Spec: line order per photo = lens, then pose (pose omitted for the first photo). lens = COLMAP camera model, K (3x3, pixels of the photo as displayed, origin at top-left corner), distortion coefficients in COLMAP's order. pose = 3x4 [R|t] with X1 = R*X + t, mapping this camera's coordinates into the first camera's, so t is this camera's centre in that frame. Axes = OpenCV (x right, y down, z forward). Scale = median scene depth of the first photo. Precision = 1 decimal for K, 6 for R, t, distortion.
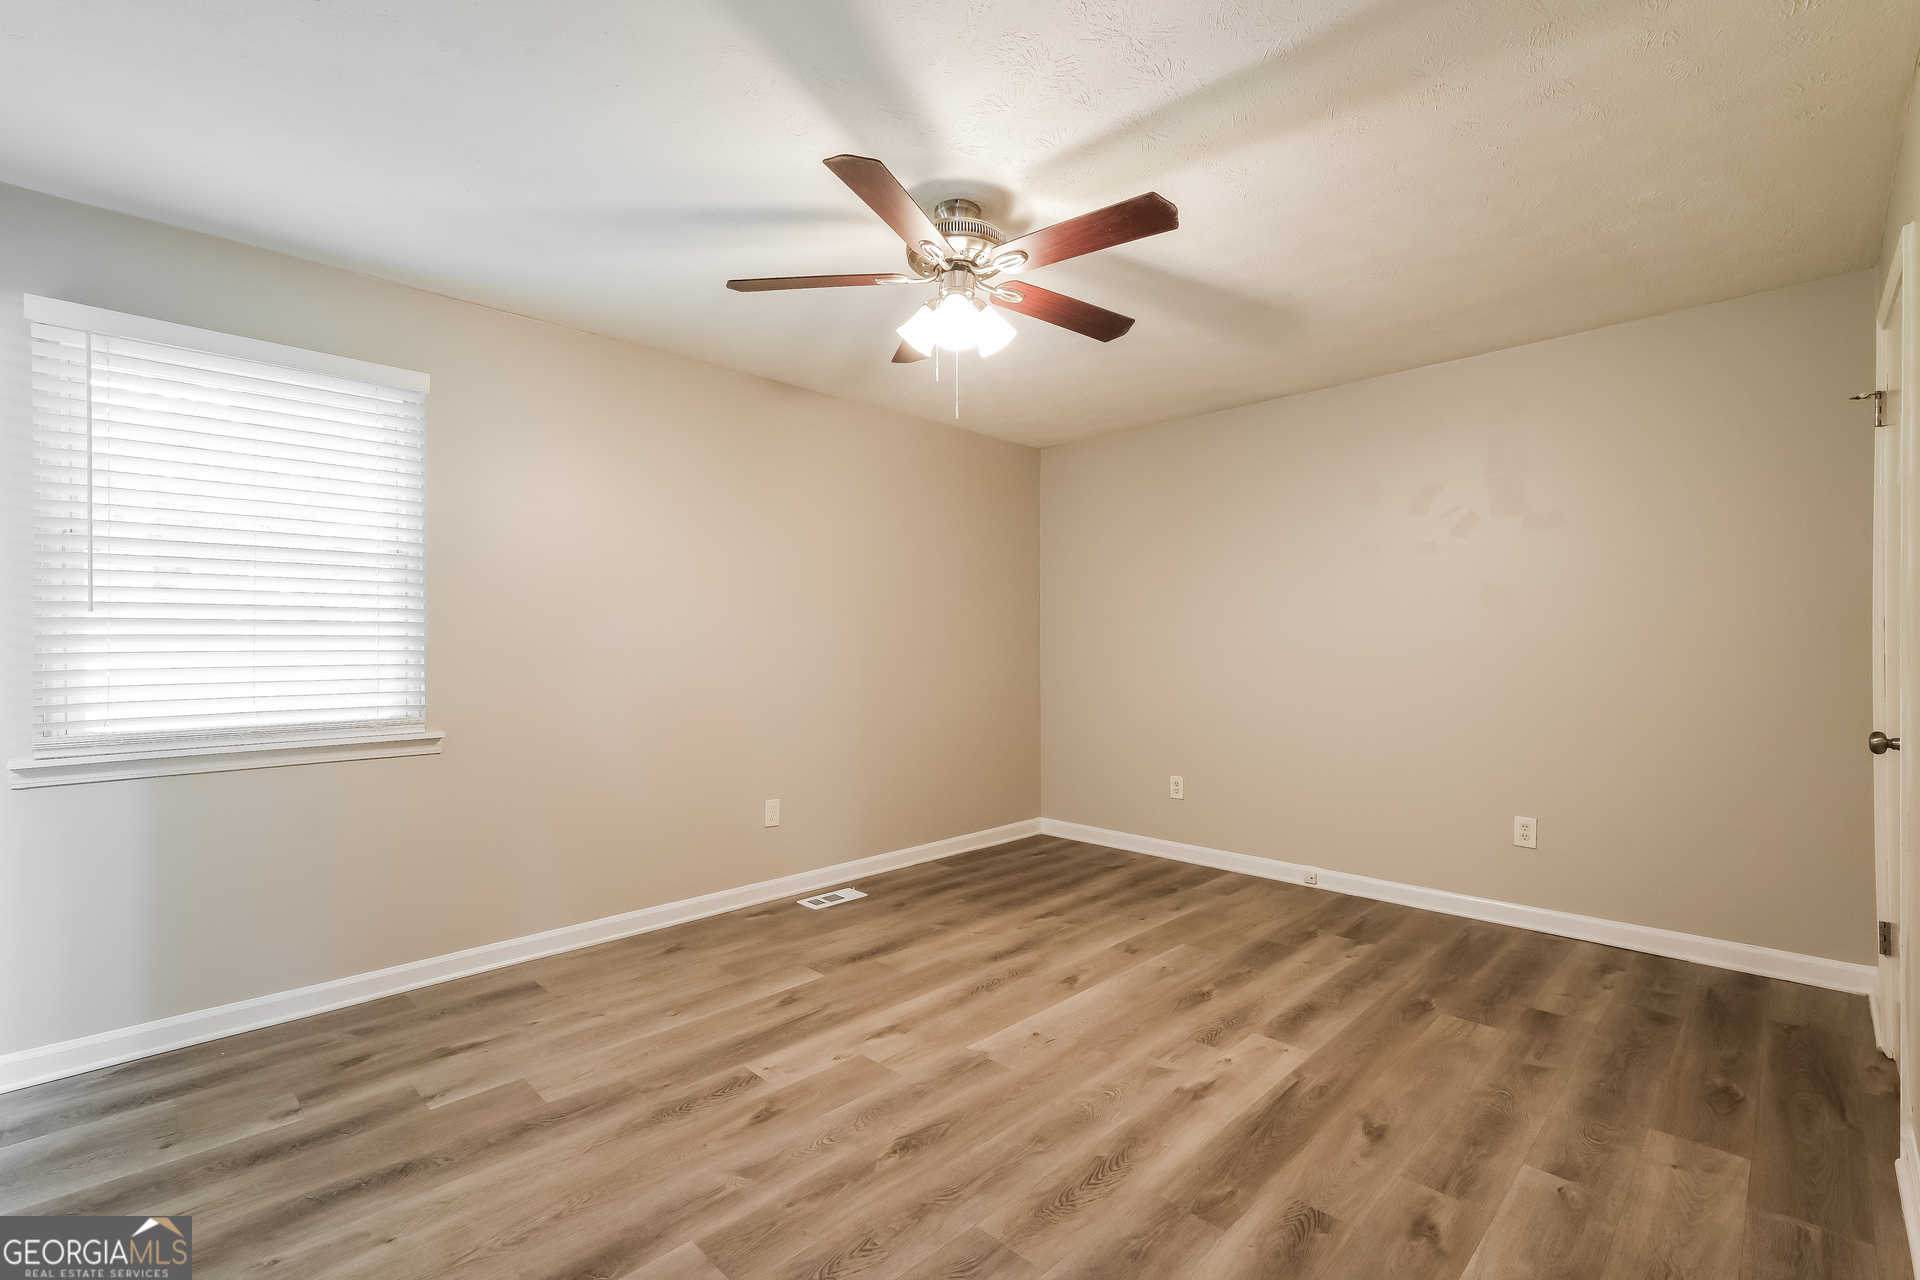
lens RADIAL K [[839.7, 0, 947.3], [0, 839.7, 644.1], [0, 0, 1]] dist [0.013098, 0.000499]
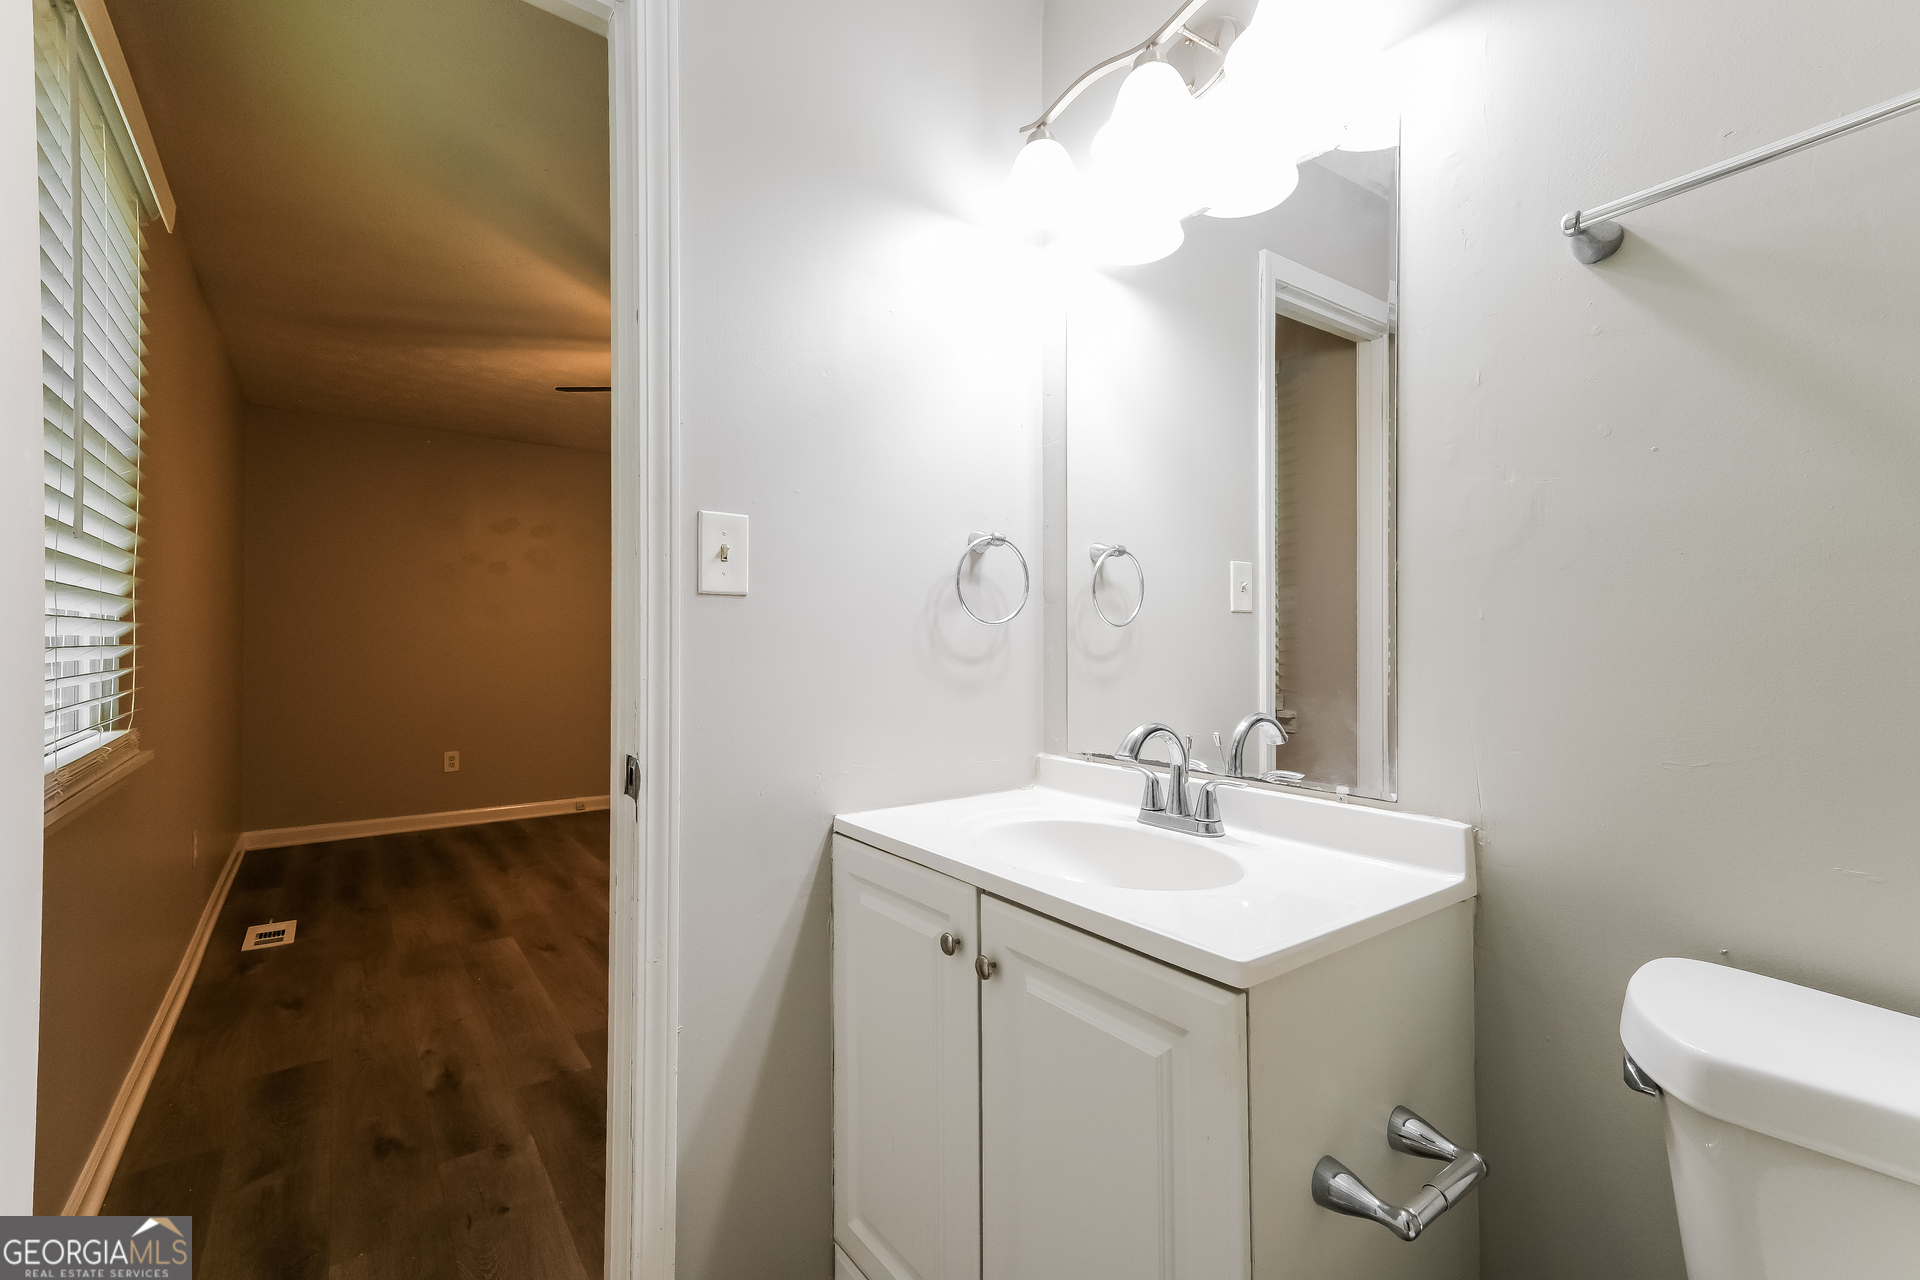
lens RADIAL K [[839.7, 0, 947.3], [0, 839.7, 644.1], [0, 0, 1]] dist [0.013098, 0.000499]
pose [[0.146846, 0.002261, 0.989157, -1.309858], [-0.002253, 0.999996, -0.001951, 0.032629], [-0.989157, -0.001942, 0.146850, 0.358227]]
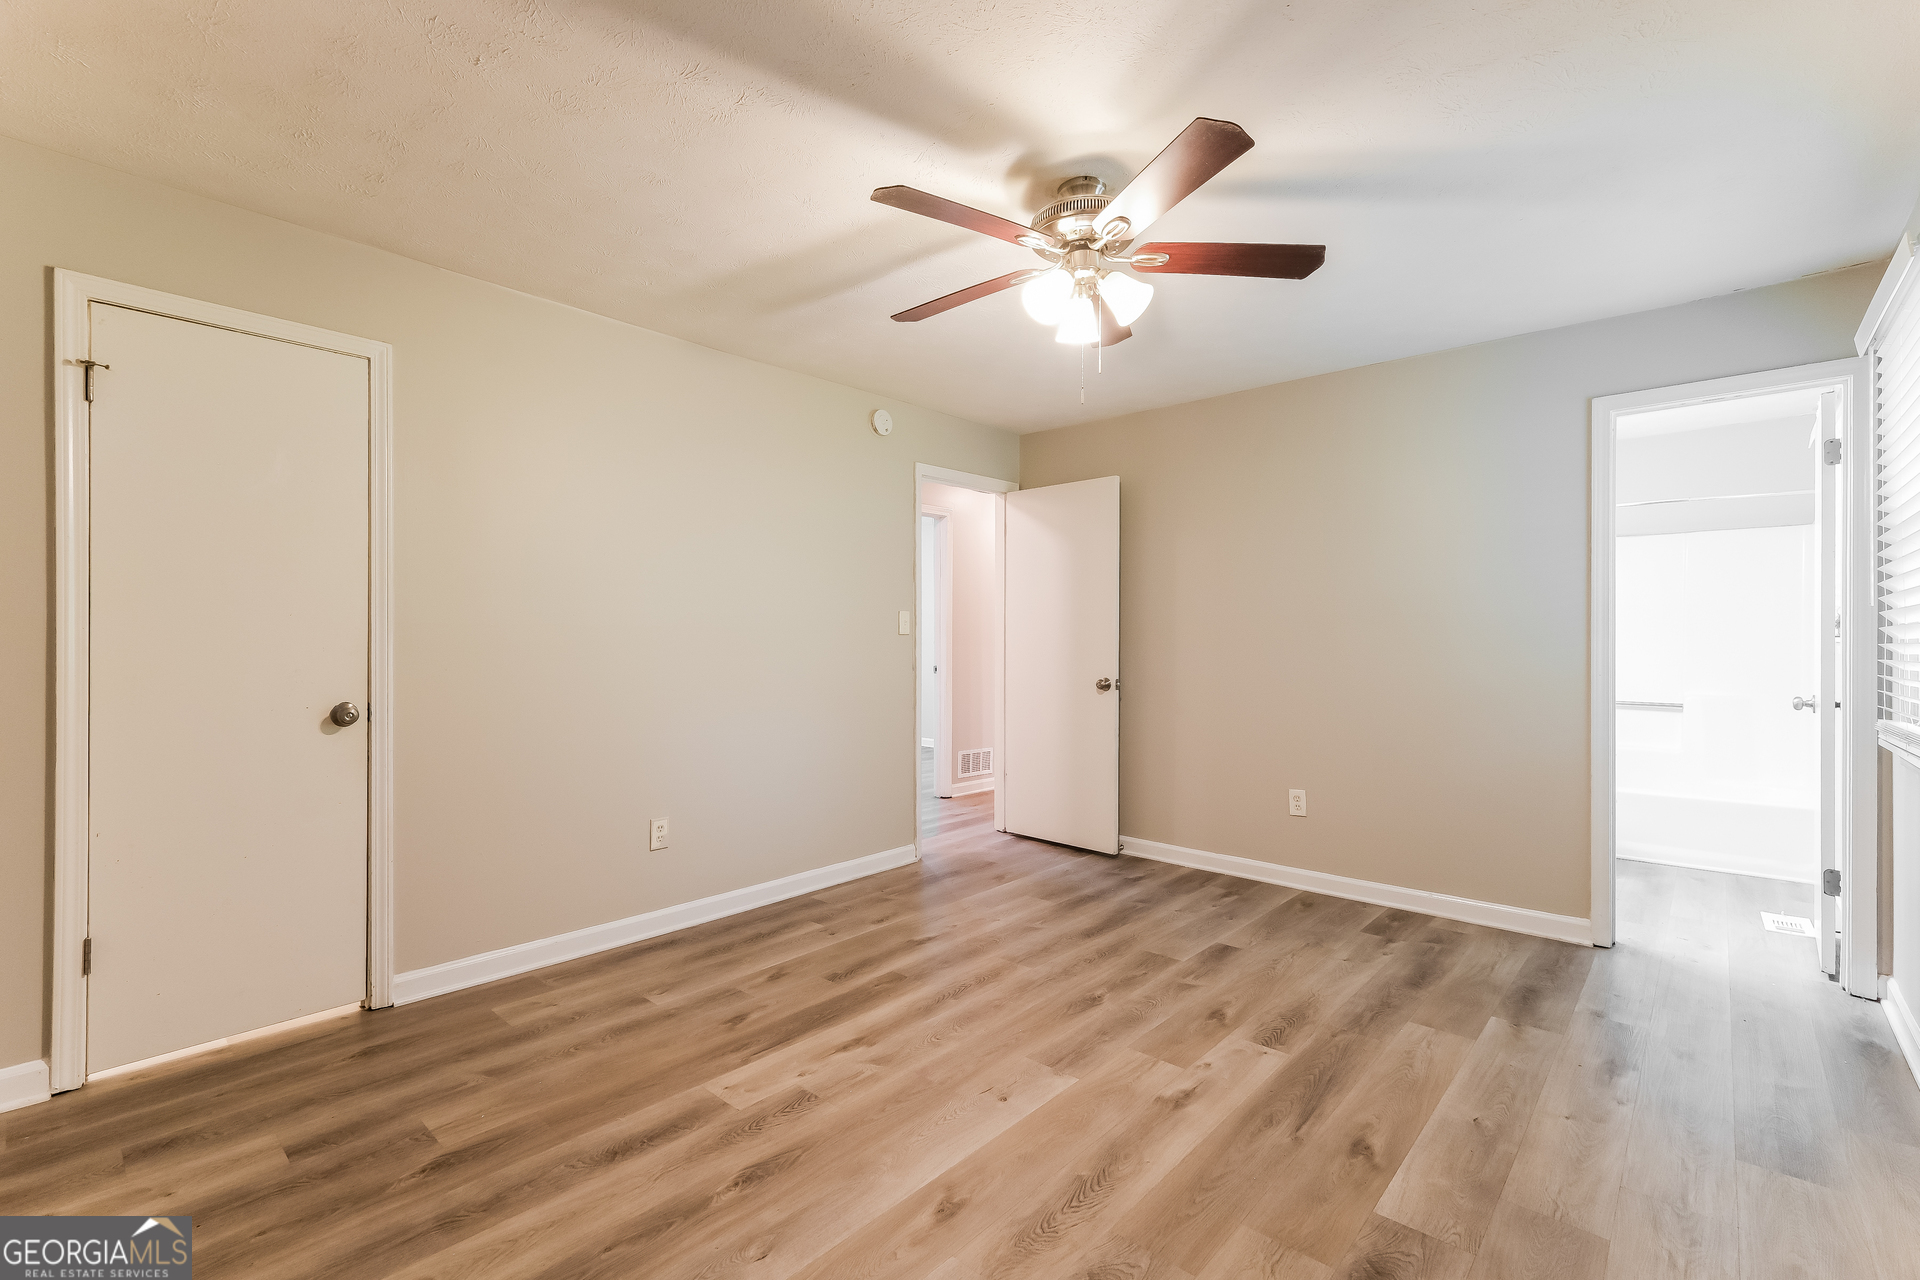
lens RADIAL K [[839.7, 0, 947.3], [0, 839.7, 644.1], [0, 0, 1]] dist [0.013098, 0.000499]
pose [[-0.998338, 0.000785, -0.057619, 0.208835], [0.001071, 0.999987, -0.004930, 0.012774], [0.057614, -0.004983, -0.998326, 1.834530]]
